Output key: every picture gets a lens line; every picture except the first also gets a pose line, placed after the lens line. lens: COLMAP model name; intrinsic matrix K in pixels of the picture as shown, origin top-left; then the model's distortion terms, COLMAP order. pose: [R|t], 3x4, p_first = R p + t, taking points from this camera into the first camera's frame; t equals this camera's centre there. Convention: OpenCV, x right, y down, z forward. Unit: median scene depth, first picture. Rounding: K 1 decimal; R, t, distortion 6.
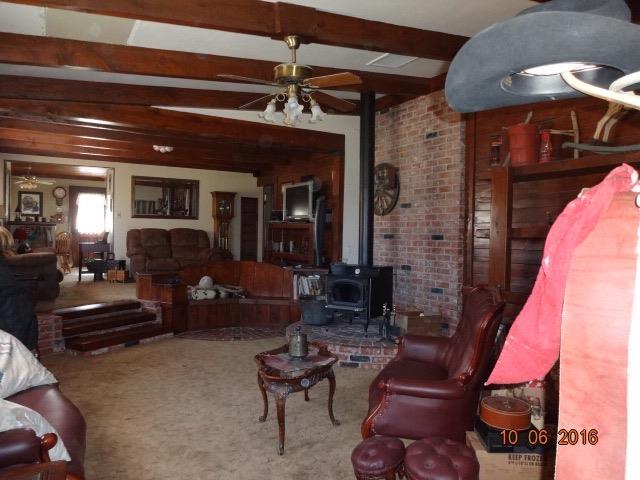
lens RADIAL K [[474.0, 0, 320.0], [0, 474.0, 240.0], [0, 0, 1]] dist [-0.010201, -0.000864]
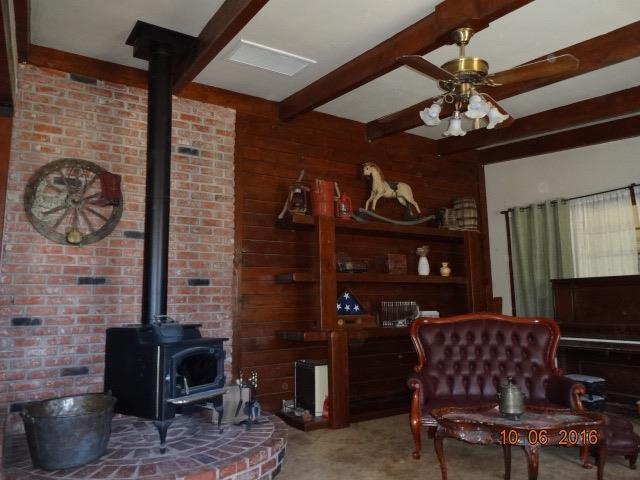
lens RADIAL K [[474.0, 0, 320.0], [0, 474.0, 240.0], [0, 0, 1]] dist [-0.010201, -0.000864]
pose [[-0.024016, 0.116050, 0.992953, -0.455062], [0.023916, 0.993022, -0.115480, 0.017120], [-0.999425, 0.020974, -0.026624, 0.696358]]
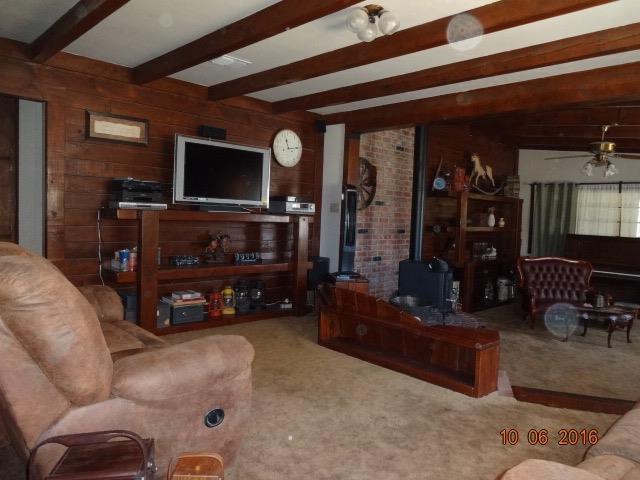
lens RADIAL K [[474.0, 0, 320.0], [0, 474.0, 240.0], [0, 0, 1]] dist [-0.010201, -0.000864]
pose [[-0.235175, -0.078779, 0.968755, -0.797781], [-0.031331, 0.996806, 0.073454, -0.058810], [-0.971448, -0.013078, -0.236892, 1.285404]]
